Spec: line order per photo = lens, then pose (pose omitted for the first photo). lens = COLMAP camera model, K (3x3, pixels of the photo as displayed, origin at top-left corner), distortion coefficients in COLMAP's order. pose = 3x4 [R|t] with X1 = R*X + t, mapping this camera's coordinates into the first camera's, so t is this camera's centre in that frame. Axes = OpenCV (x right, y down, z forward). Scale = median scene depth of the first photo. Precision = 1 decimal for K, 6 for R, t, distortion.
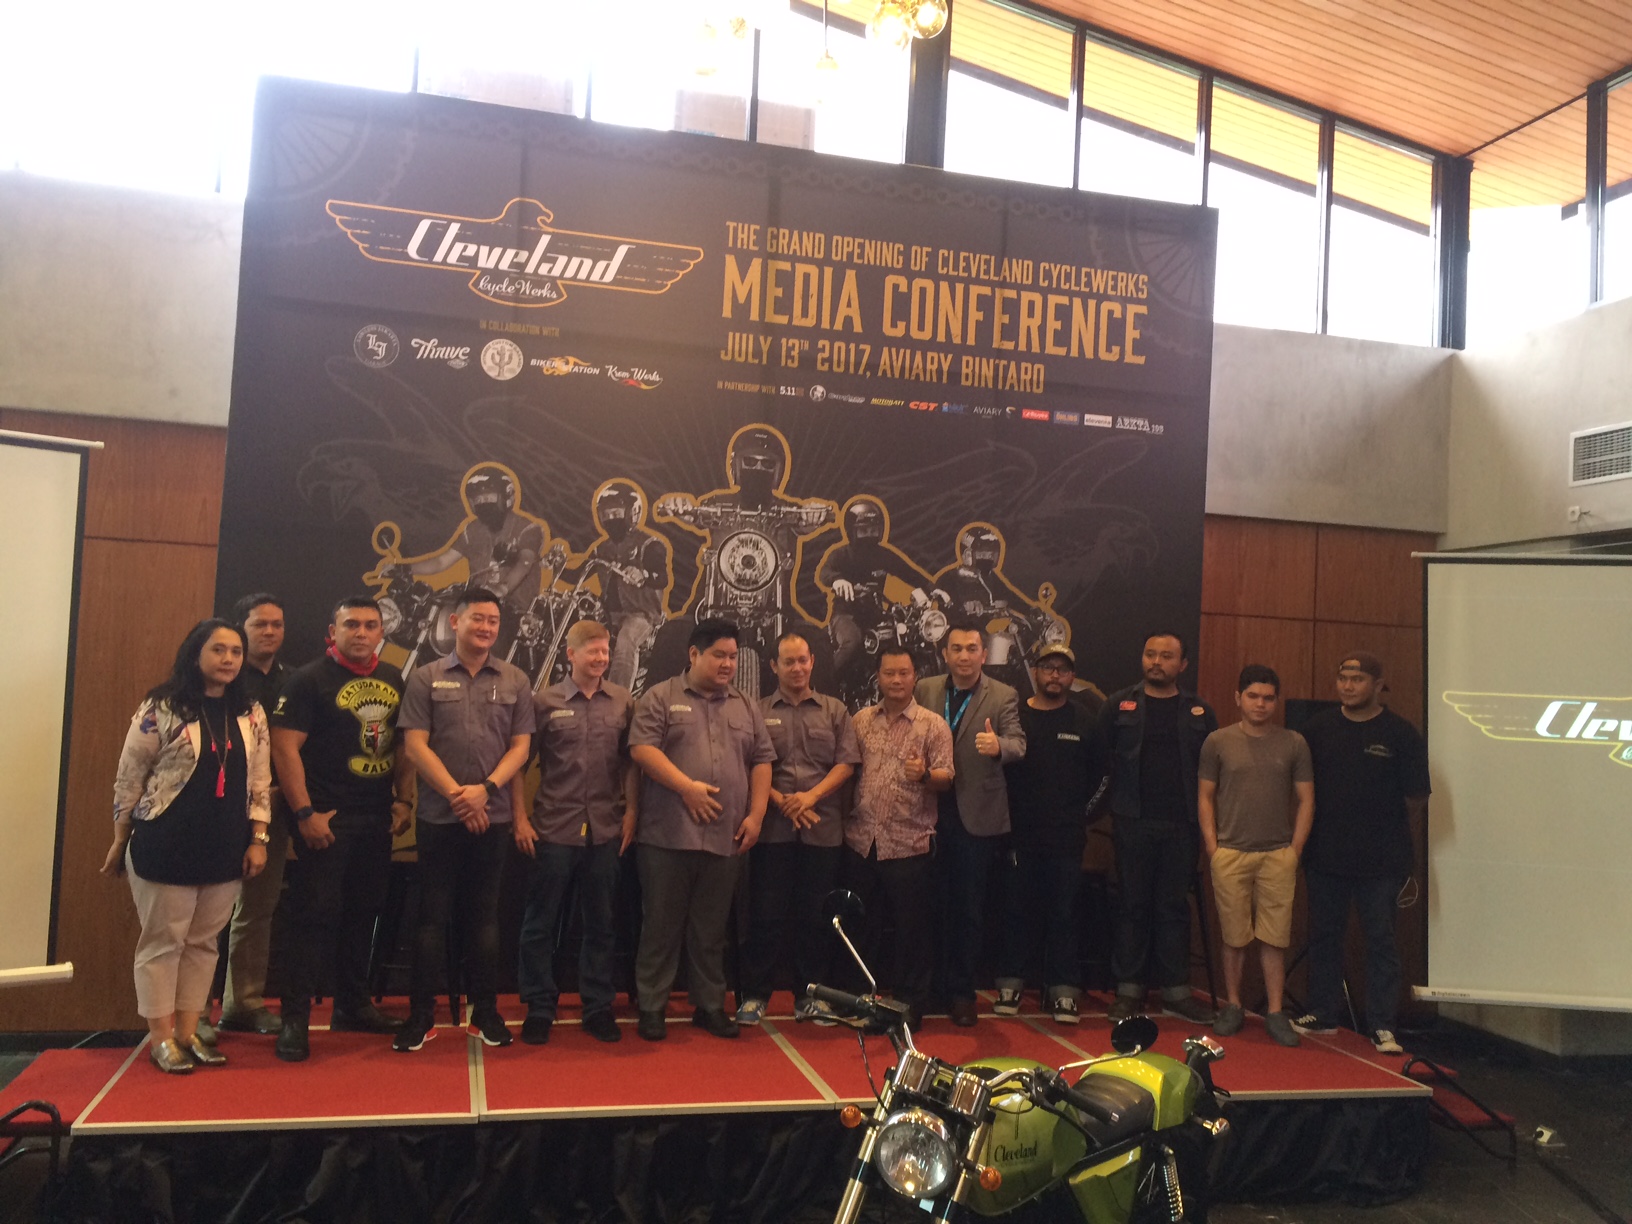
lens RADIAL K [[1382.5, 0, 812.0], [0, 1382.5, 615.0], [0, 0, 1]] dist [0.061213, -0.048544]
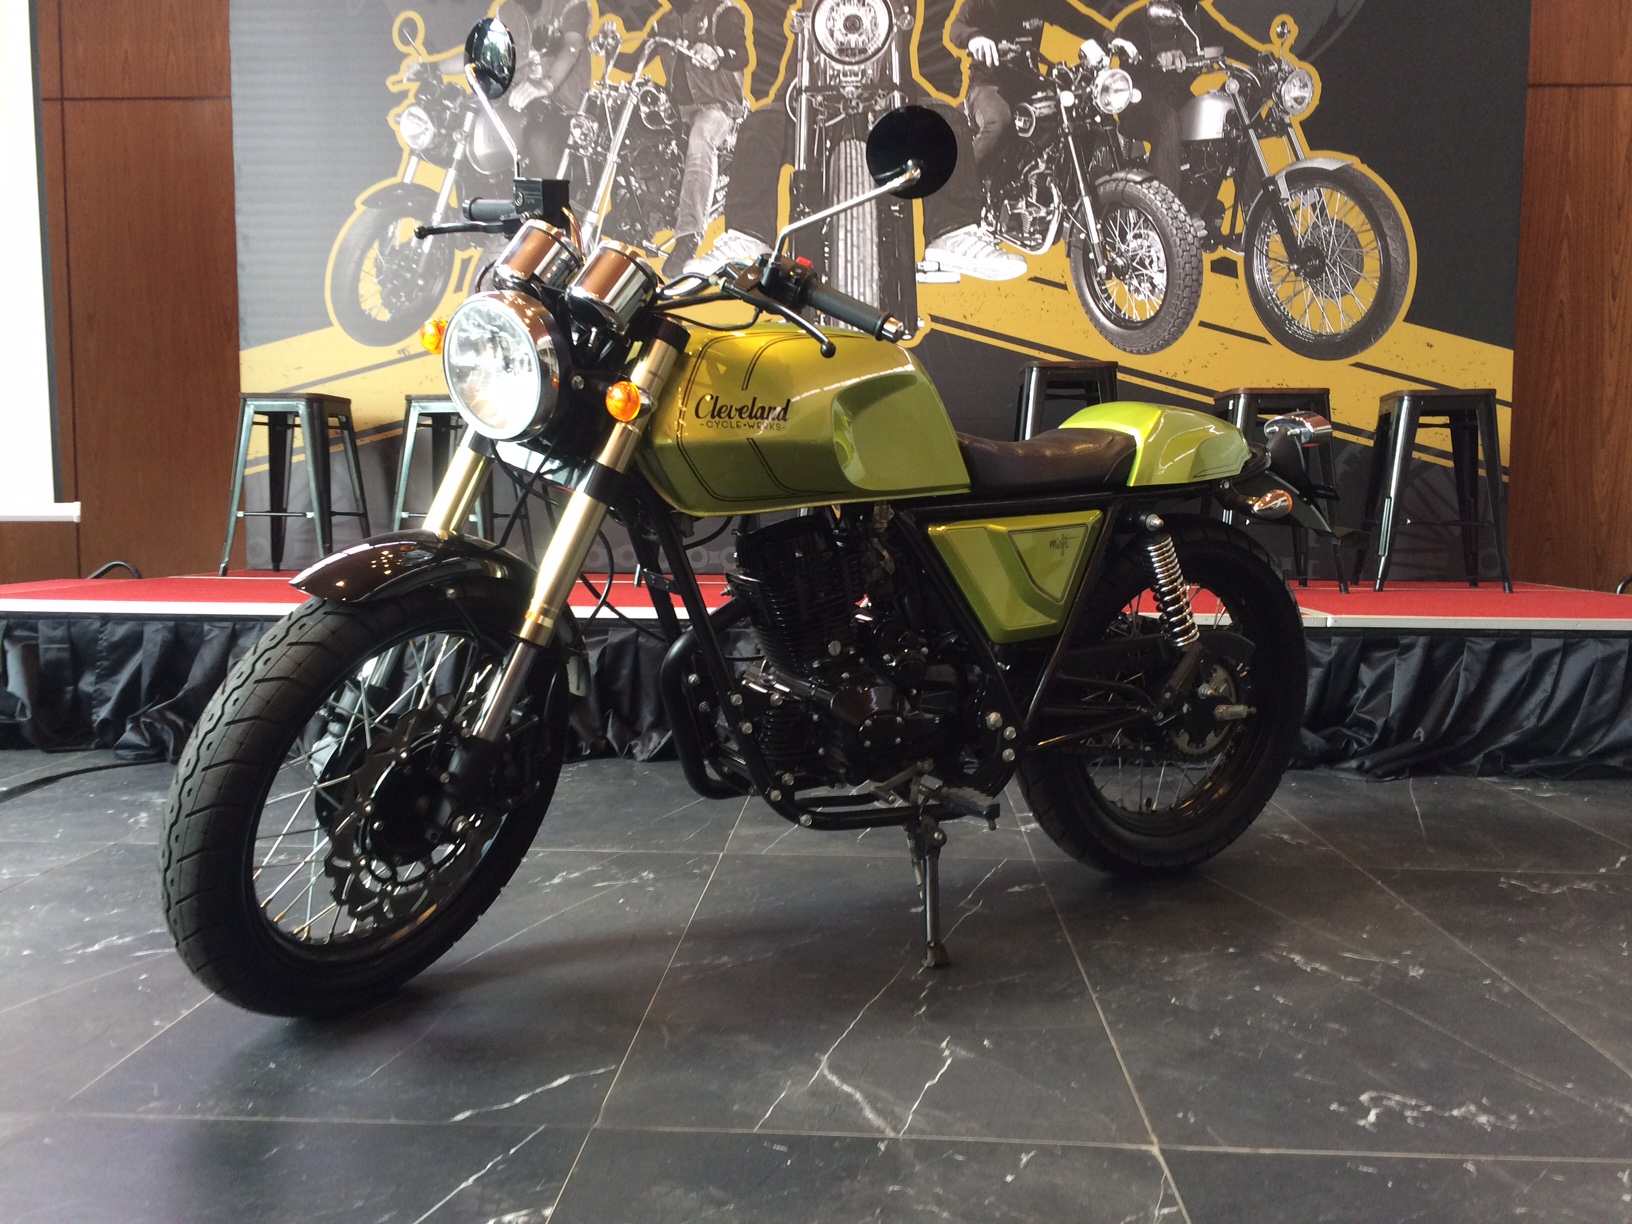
lens RADIAL K [[1382.5, 0, 812.7], [0, 1382.5, 617.5], [0, 0, 1]] dist [0.061213, -0.048544]
pose [[0.951123, -0.017799, -0.308300, 0.168259], [0.060168, 0.989886, 0.128473, 0.189484], [0.302895, -0.140743, 0.942574, 0.222291]]
